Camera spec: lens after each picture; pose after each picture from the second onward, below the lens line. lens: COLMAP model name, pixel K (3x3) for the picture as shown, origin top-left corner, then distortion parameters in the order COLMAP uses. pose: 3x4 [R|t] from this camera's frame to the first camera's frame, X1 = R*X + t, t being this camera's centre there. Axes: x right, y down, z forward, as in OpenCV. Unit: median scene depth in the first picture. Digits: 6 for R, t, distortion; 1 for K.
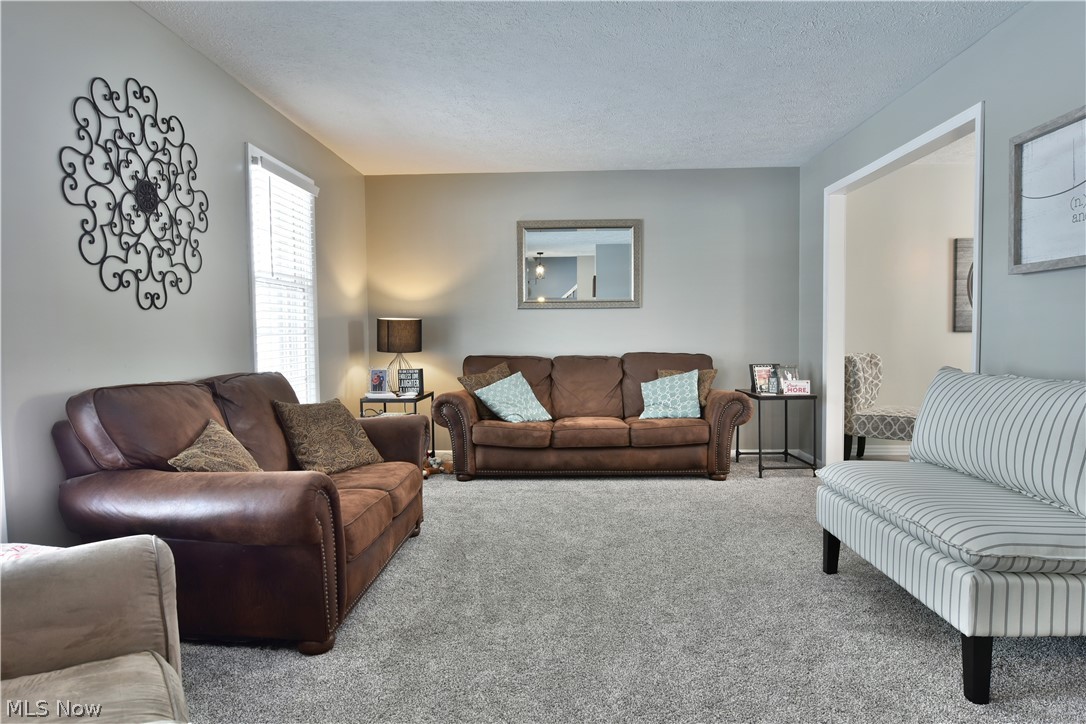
lens RADIAL K [[661.3, 0, 547.5], [0, 661.3, 362.0], [0, 0, 1]] dist [-0.010432, -0.006866]
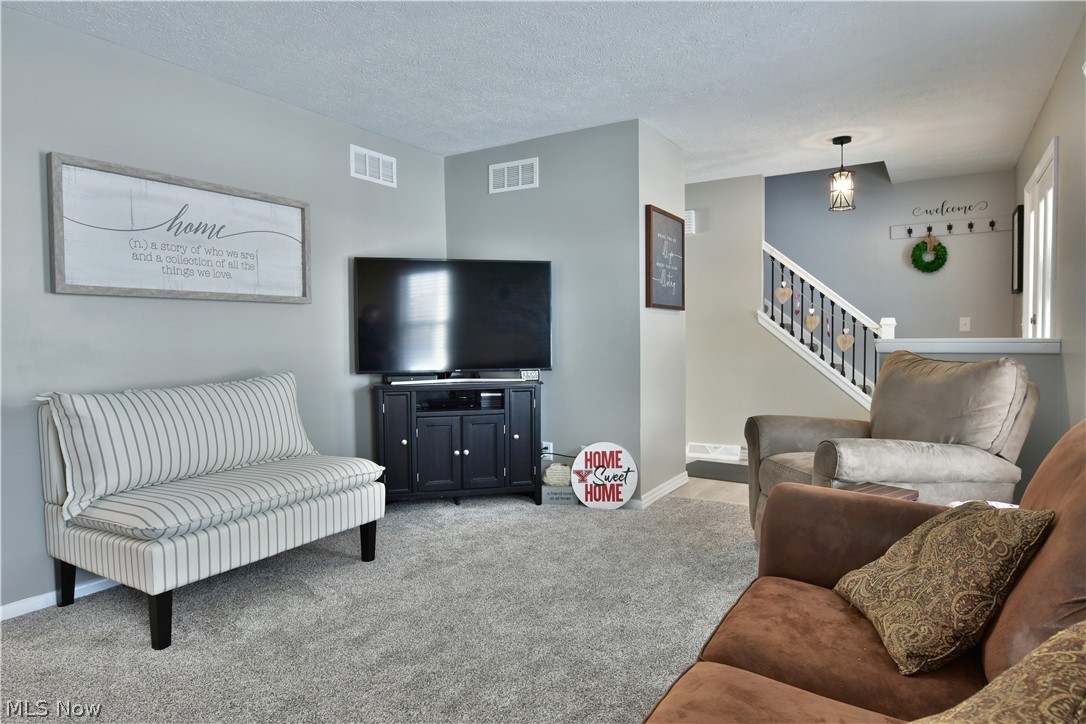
lens RADIAL K [[661.3, 0, 544.7], [0, 661.3, 365.8], [0, 0, 1]] dist [-0.010432, -0.006866]
pose [[-0.874626, -0.002942, 0.484790, -0.310422], [0.041104, 0.995931, 0.080200, -0.058489], [-0.483053, 0.090071, -0.870946, 1.188519]]
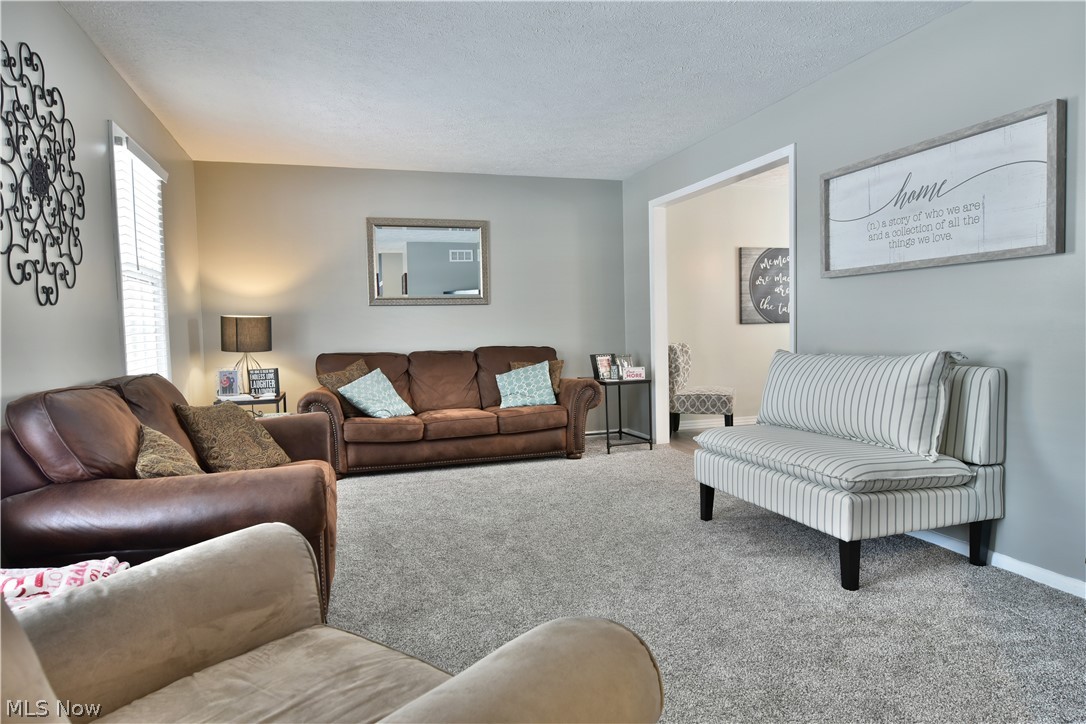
lens RADIAL K [[661.3, 0, 547.5], [0, 661.3, 362.6], [0, 0, 1]] dist [-0.010432, -0.006866]
pose [[0.940129, -0.030122, 0.339486, -0.210903], [0.028641, 0.999546, 0.009374, 0.006100], [-0.339614, 0.000911, 0.940564, -0.044854]]
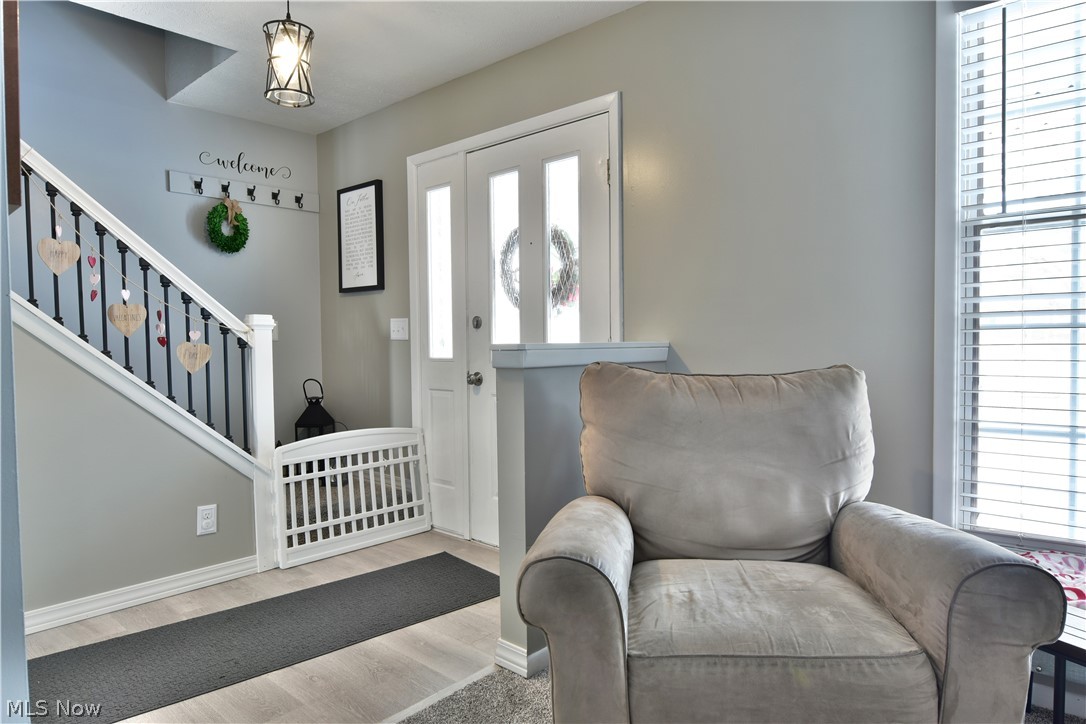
lens RADIAL K [[661.3, 0, 542.8], [0, 661.3, 364.5], [0, 0, 1]] dist [-0.010432, -0.006866]
pose [[-0.638811, 0.041278, -0.768255, -0.252038], [-0.016080, 0.997625, 0.066973, -0.053141], [0.769195, 0.055137, -0.636631, 1.091576]]
